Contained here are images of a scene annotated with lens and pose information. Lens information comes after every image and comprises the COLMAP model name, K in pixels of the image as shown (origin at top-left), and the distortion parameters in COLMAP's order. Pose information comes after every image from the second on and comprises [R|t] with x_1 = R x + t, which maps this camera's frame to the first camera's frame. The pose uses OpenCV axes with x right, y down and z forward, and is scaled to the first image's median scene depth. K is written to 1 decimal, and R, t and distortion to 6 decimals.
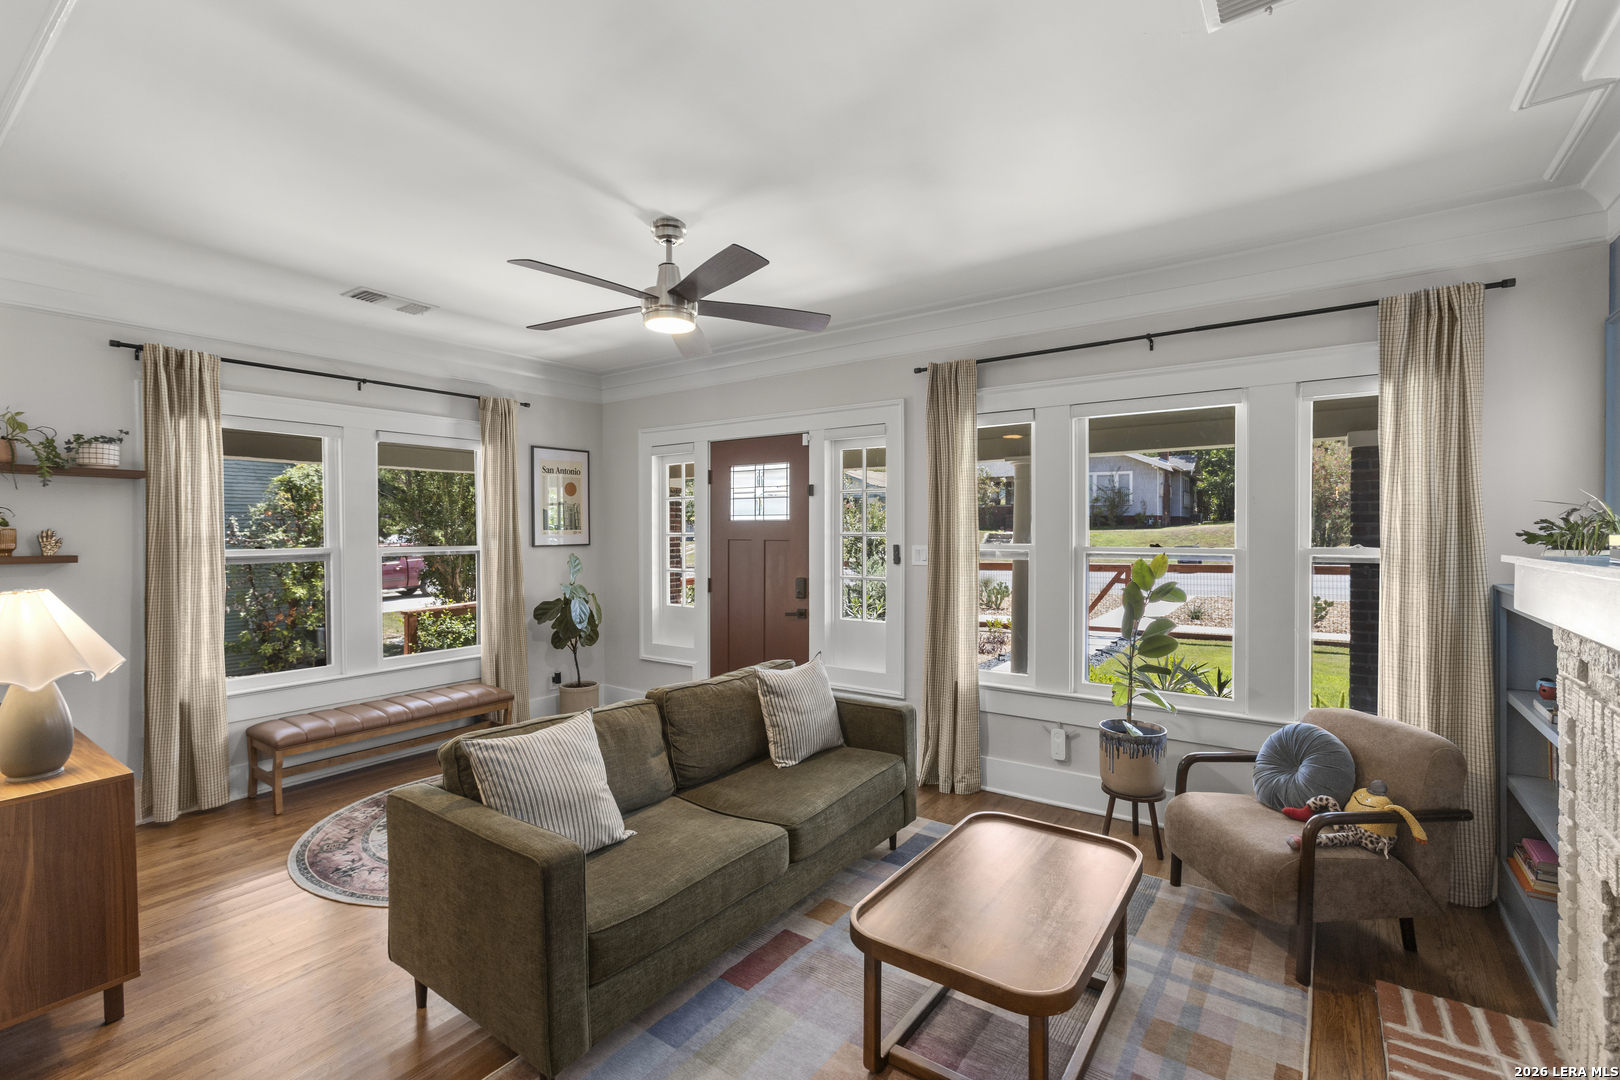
lens RADIAL K [[725.8, 0, 808.5], [0, 725.8, 537.2], [0, 0, 1]] dist [-0.012436, 0.008822]
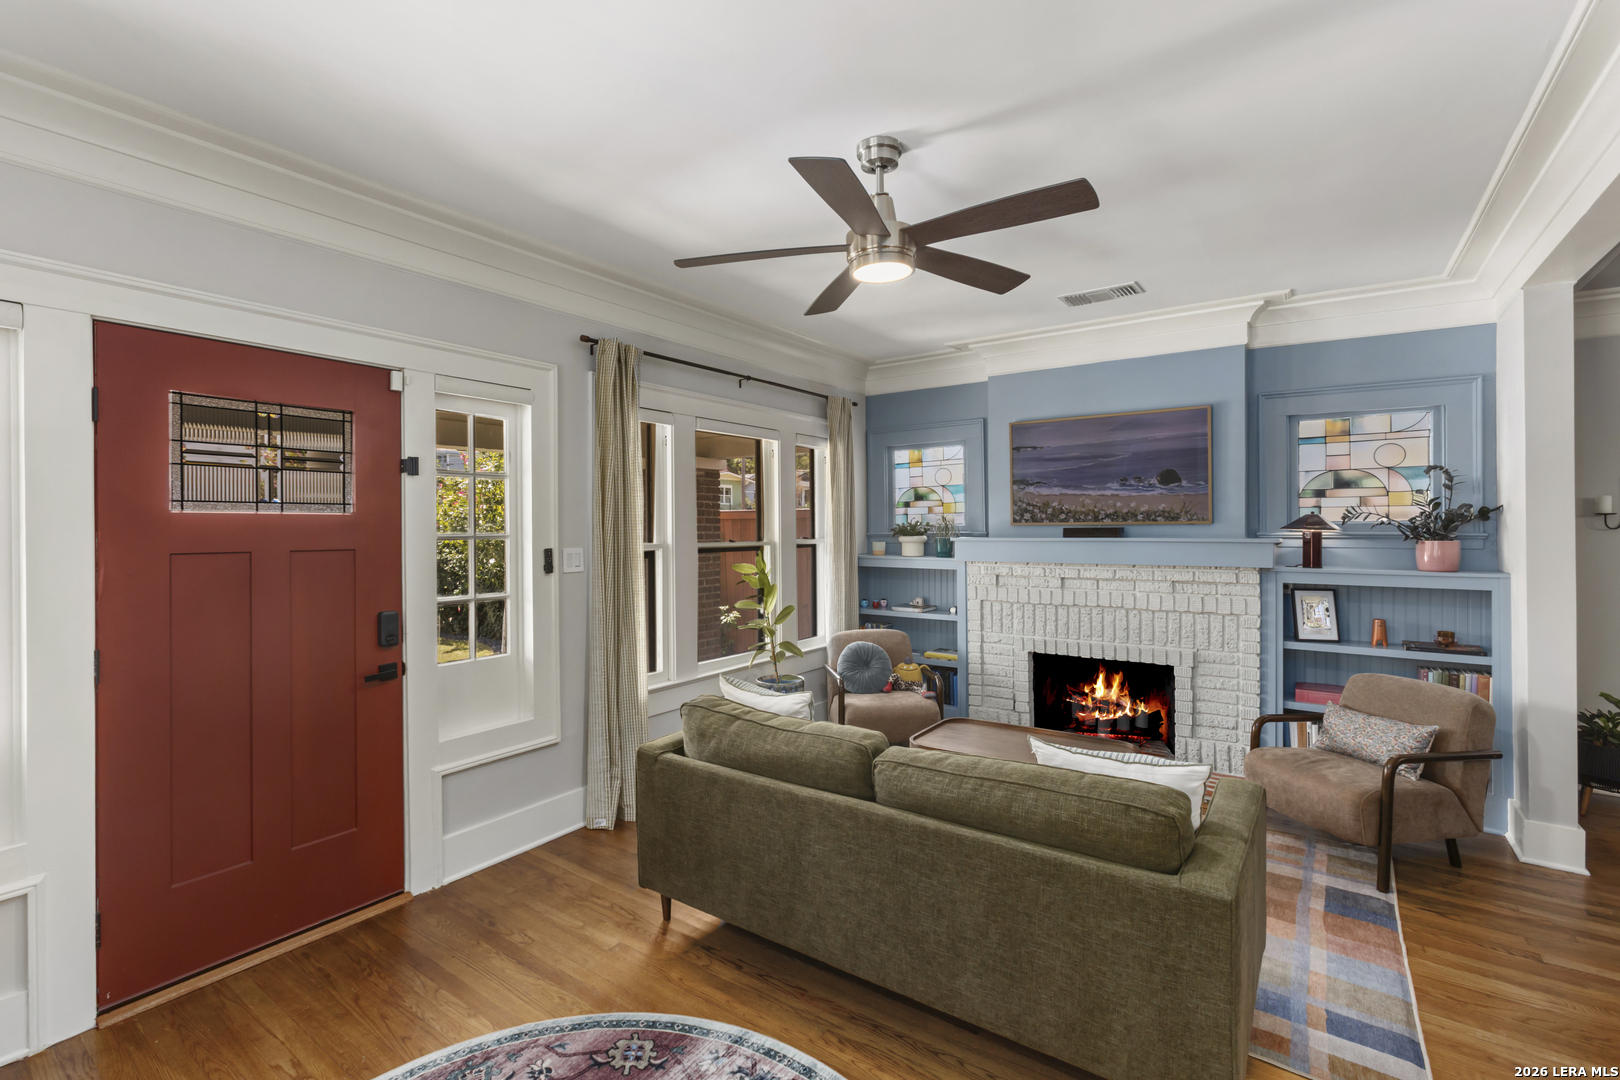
lens RADIAL K [[725.8, 0, 798.5], [0, 725.8, 529.4], [0, 0, 1]] dist [-0.012436, 0.008822]
pose [[0.008733, -0.005737, 0.999945, -0.715252], [0.016889, 0.999842, 0.005589, -0.010694], [-0.999819, 0.016839, 0.008828, 0.784696]]
